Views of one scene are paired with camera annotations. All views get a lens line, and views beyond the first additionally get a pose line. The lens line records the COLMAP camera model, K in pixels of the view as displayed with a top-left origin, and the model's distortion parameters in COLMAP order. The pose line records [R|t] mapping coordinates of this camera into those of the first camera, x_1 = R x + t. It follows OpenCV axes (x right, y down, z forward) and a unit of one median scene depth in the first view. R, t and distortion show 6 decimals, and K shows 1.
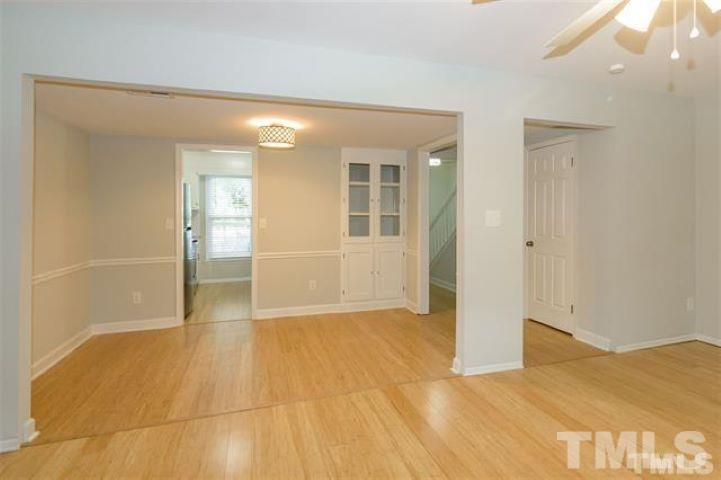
lens RADIAL K [[393.2, 0, 403.0], [0, 393.2, 213.3], [0, 0, 1]] dist [-0.000146, 0.000751]
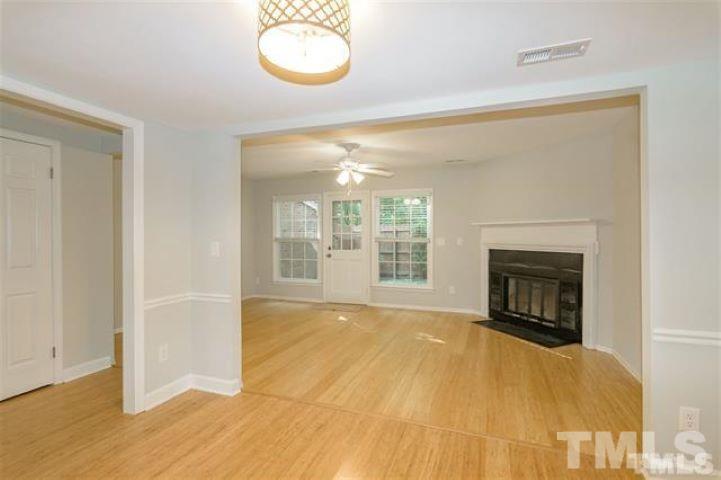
lens RADIAL K [[350.5, 0, 365.5], [0, 350.5, 239.6], [0, 0, 1]] dist [0.003966, -0.000040]
pose [[-0.759926, -0.004328, 0.649995, -0.432352], [0.002714, 0.999948, 0.009831, 0.003649], [-0.650004, 0.009235, -0.759875, 0.908982]]
